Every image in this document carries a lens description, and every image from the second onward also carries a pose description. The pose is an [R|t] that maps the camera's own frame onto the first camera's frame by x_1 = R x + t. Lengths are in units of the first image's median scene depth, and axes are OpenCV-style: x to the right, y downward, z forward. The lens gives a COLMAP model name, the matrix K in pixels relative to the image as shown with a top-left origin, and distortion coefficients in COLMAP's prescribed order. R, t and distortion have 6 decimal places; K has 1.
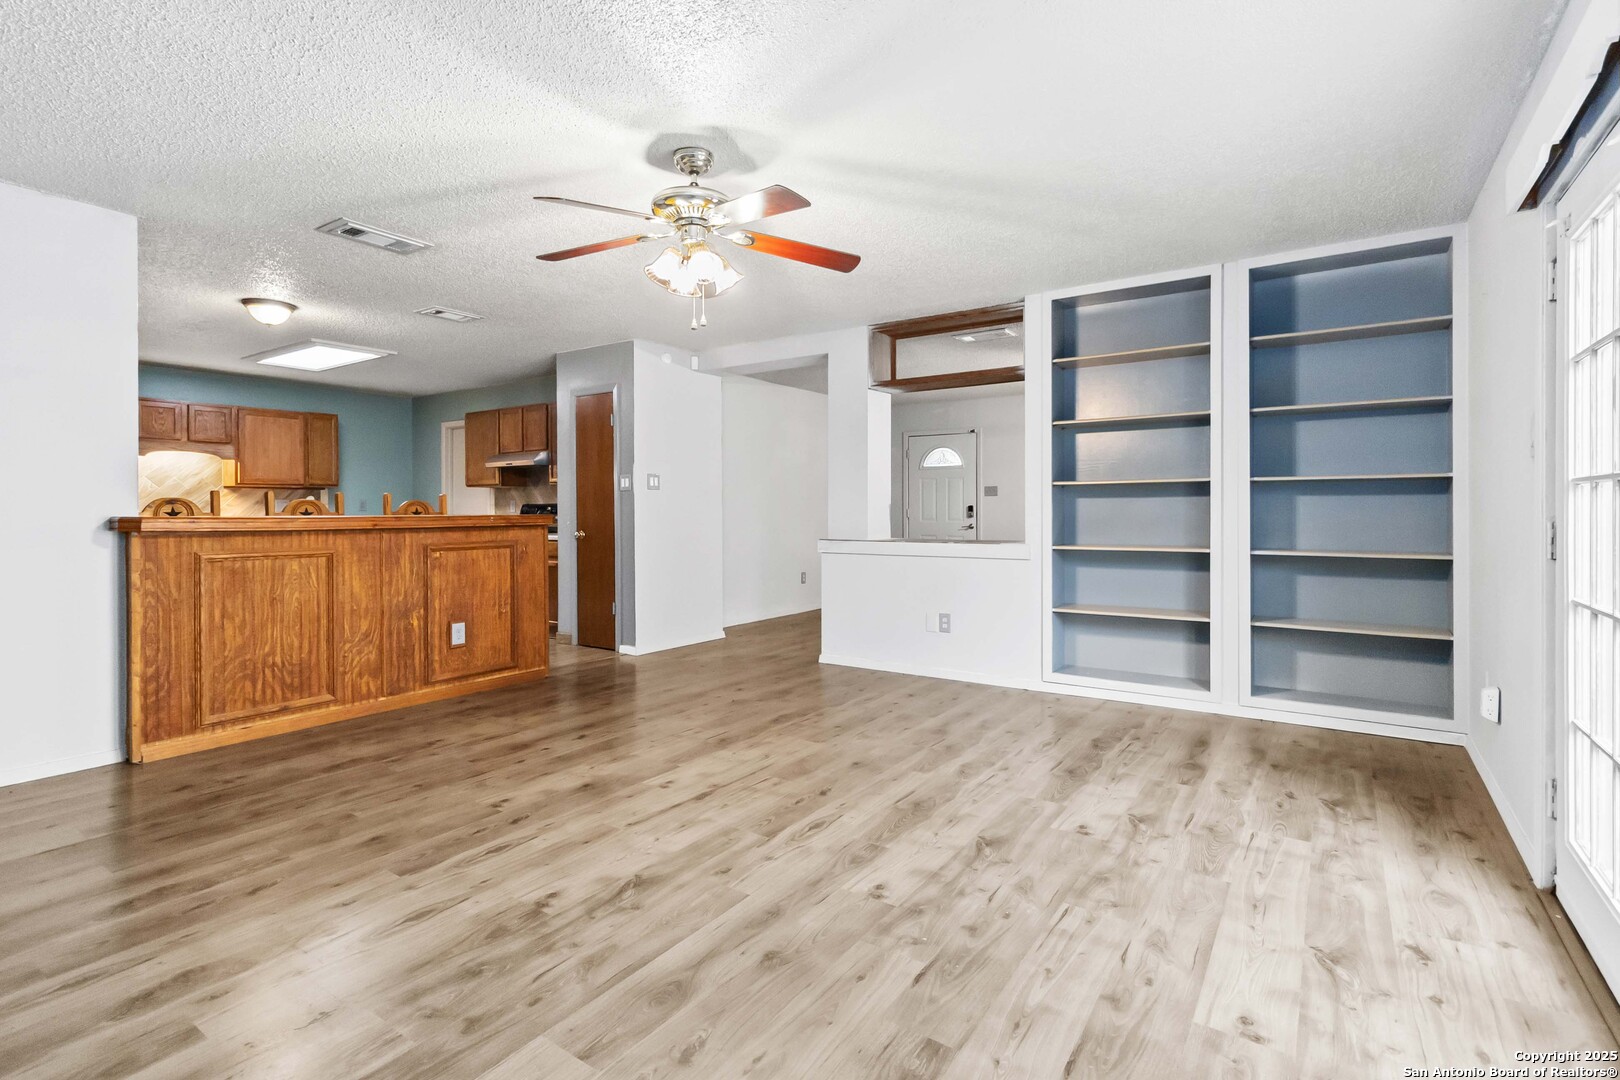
lens RADIAL K [[766.0, 0, 816.4], [0, 766.0, 511.2], [0, 0, 1]] dist [0.003291, 0.000625]
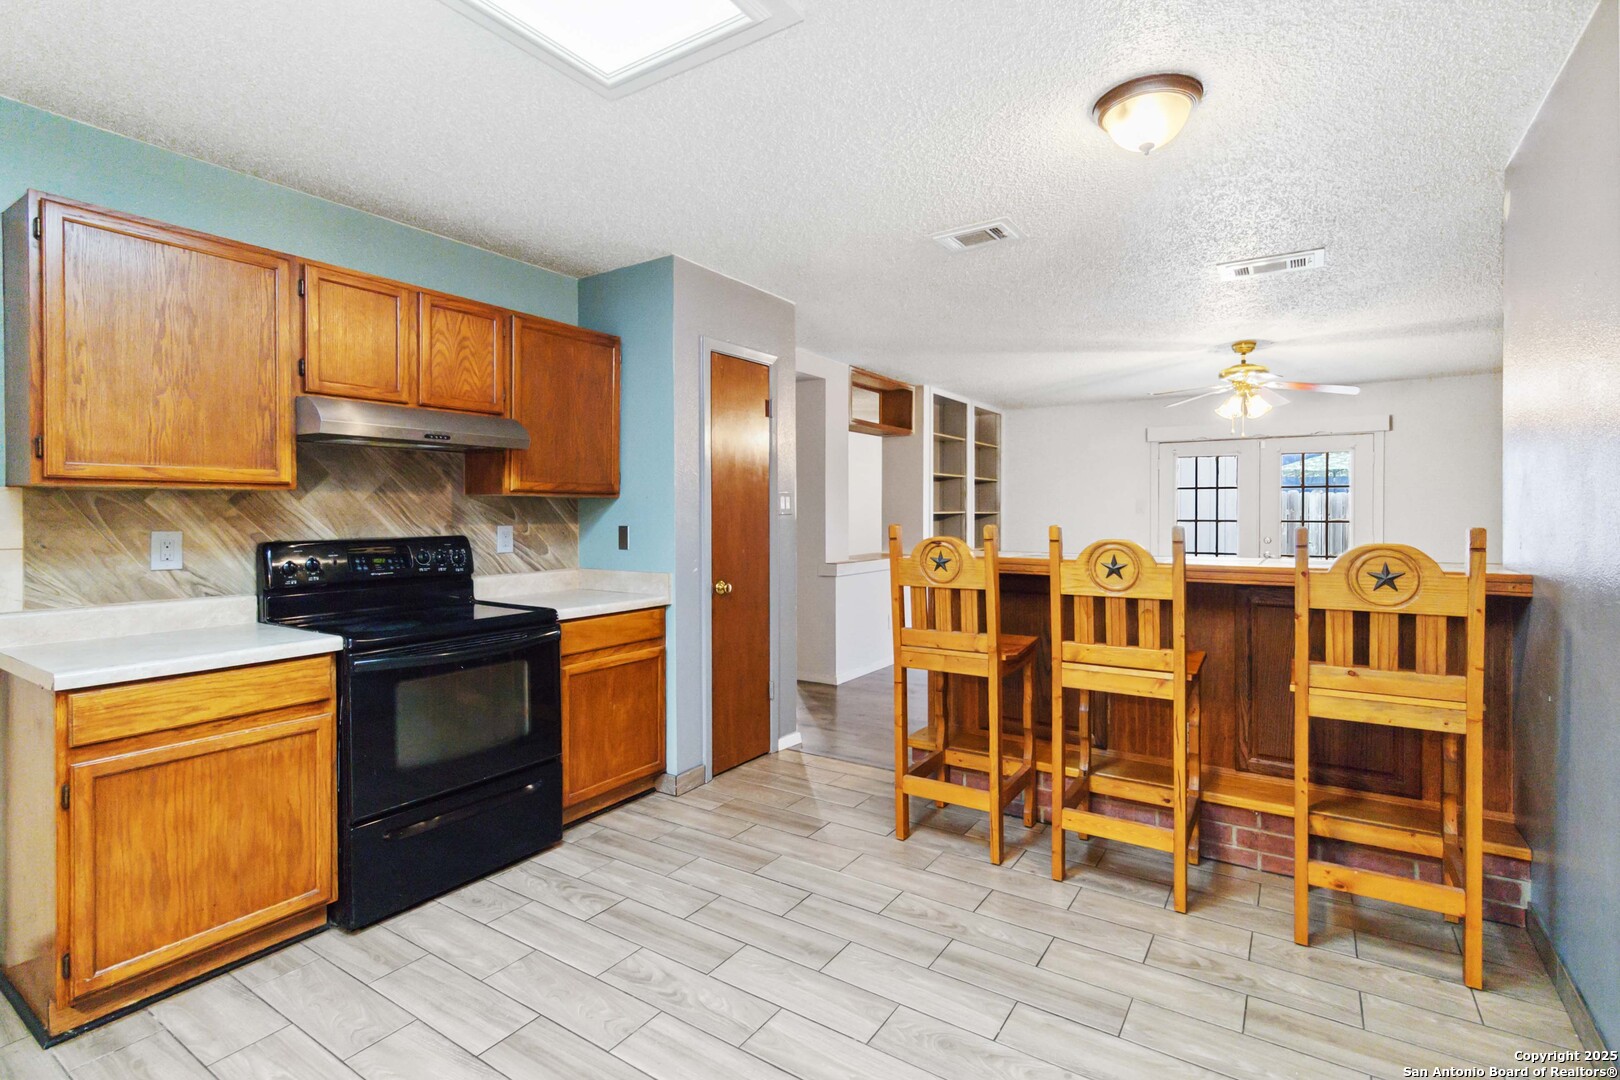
lens RADIAL K [[766.0, 0, 816.4], [0, 766.0, 511.2], [0, 0, 1]] dist [0.003291, 0.000625]
pose [[-0.026060, 0.004038, 0.999652, -1.463228], [0.003087, 0.999987, -0.003959, -0.041090], [-0.999656, 0.002983, -0.026072, 1.528528]]
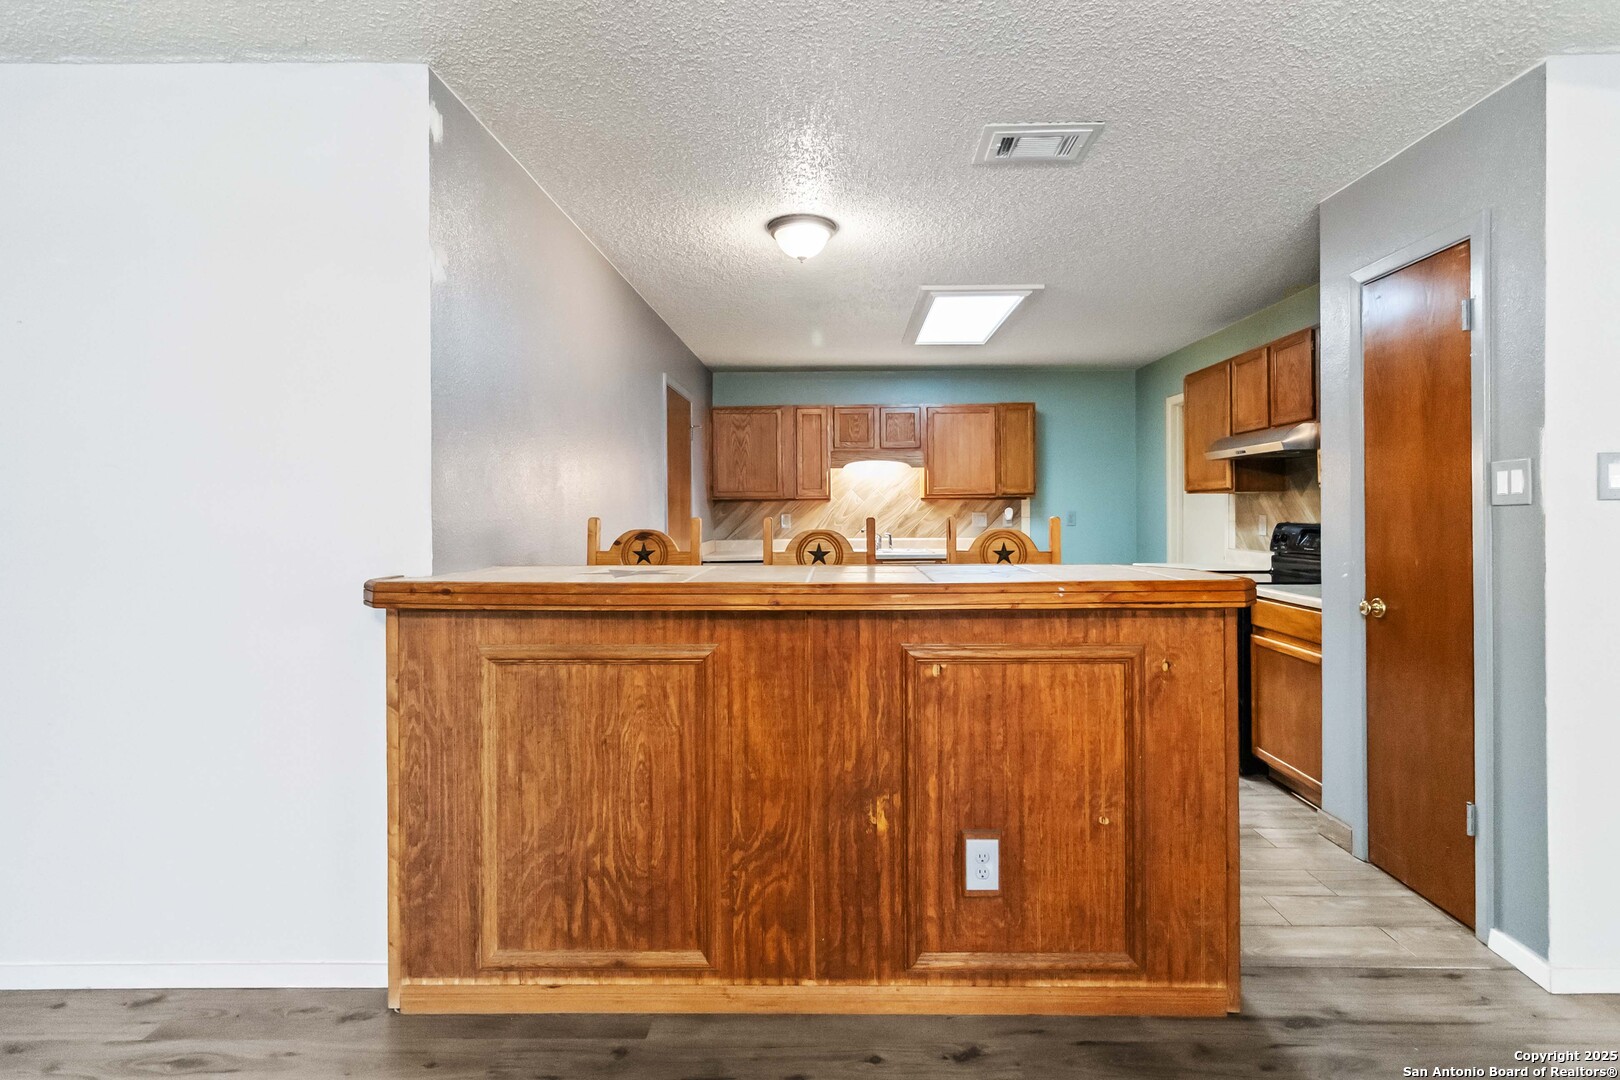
lens RADIAL K [[762.3, 0, 834.4], [0, 762.3, 513.8], [0, 0, 1]] dist [0.000988, 0.000400]
pose [[0.557541, 0.003760, -0.830141, -0.202429], [0.002663, 0.999976, 0.006318, -0.039430], [0.830145, -0.005733, 0.557518, 0.840463]]
